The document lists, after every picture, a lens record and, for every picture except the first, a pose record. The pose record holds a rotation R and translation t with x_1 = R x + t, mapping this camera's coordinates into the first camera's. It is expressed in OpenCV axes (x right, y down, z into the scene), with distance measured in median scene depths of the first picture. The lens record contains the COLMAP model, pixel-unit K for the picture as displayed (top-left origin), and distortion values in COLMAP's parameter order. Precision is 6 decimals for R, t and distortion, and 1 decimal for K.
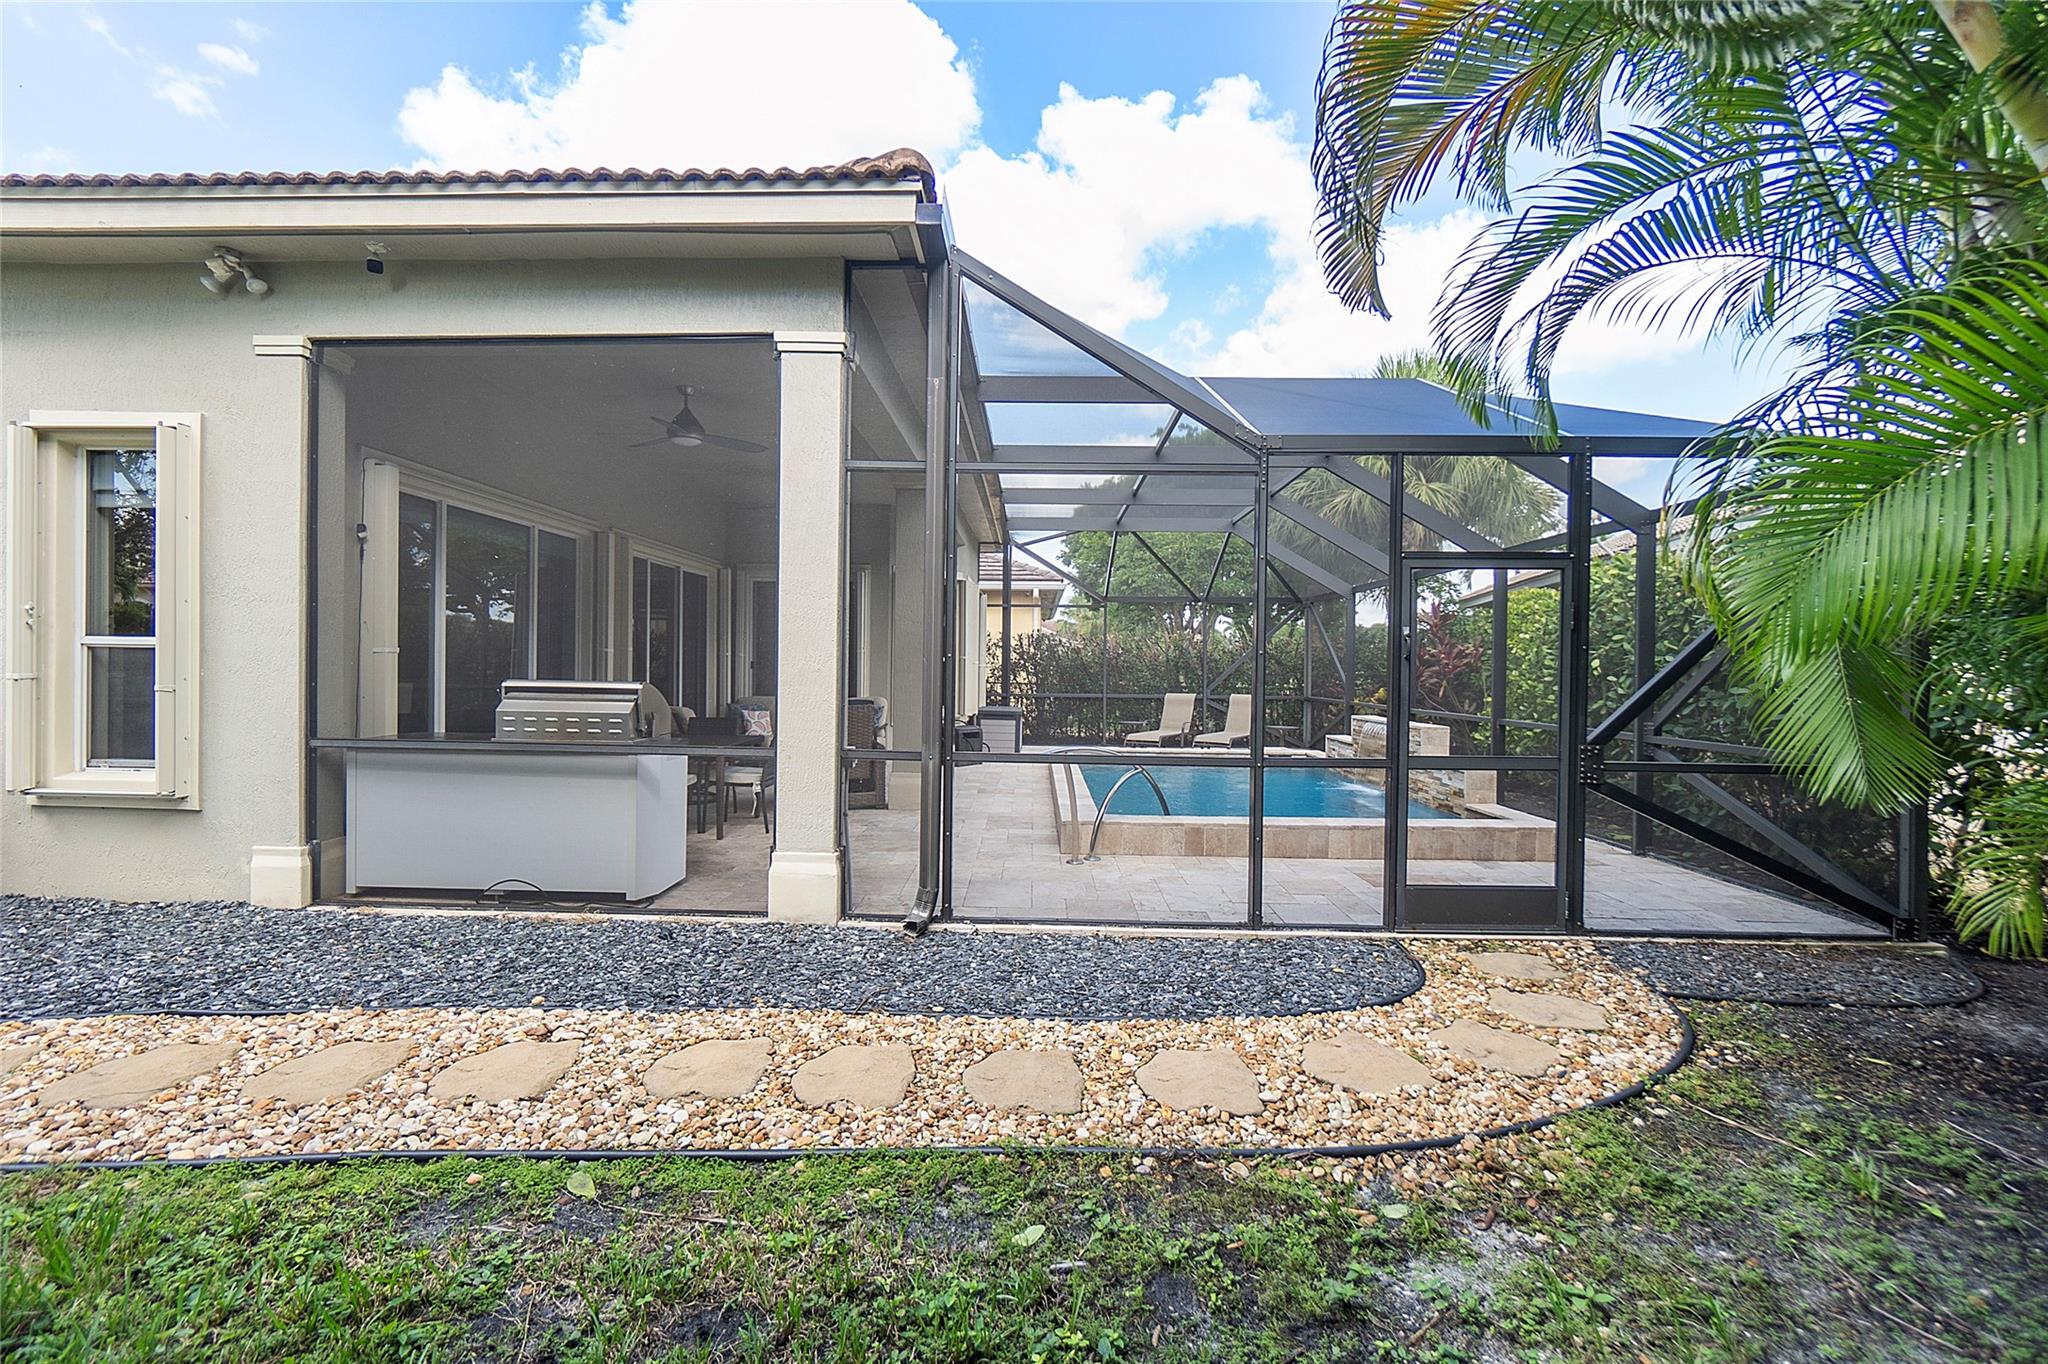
lens RADIAL K [[882.9, 0, 1011.1], [0, 882.9, 679.1], [0, 0, 1]] dist [-0.009078, 0.001343]
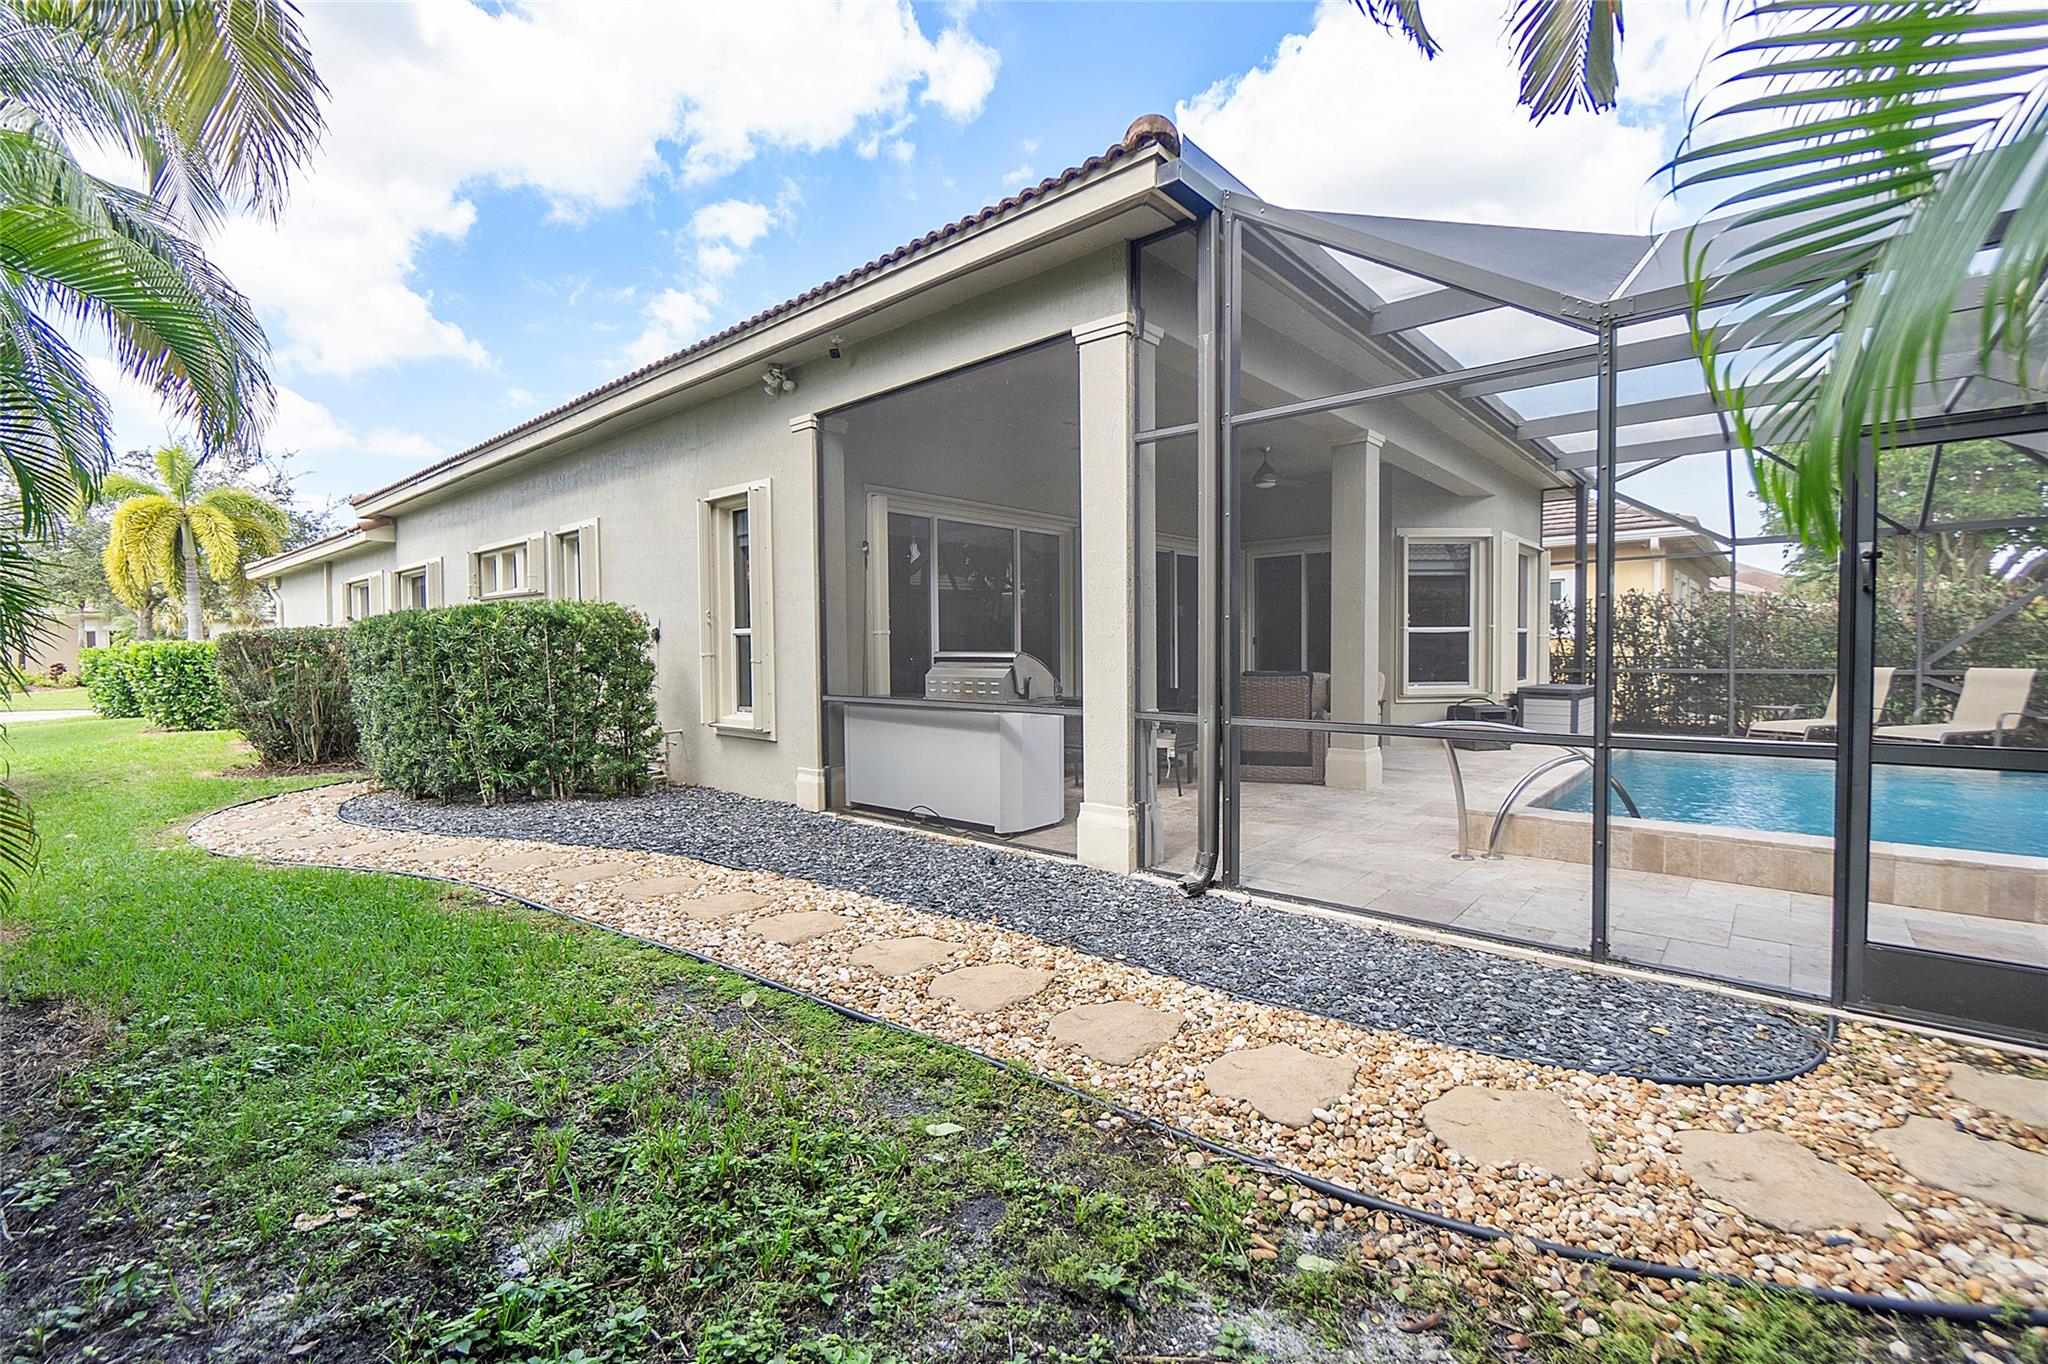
lens RADIAL K [[882.9, 0, 1027.9], [0, 882.9, 687.4], [0, 0, 1]] dist [-0.009078, 0.001343]
pose [[0.767565, 0.008361, -0.640917, 0.394687], [0.010548, 0.999615, 0.025673, 0.023122], [0.640885, -0.026466, 0.767181, 0.112222]]
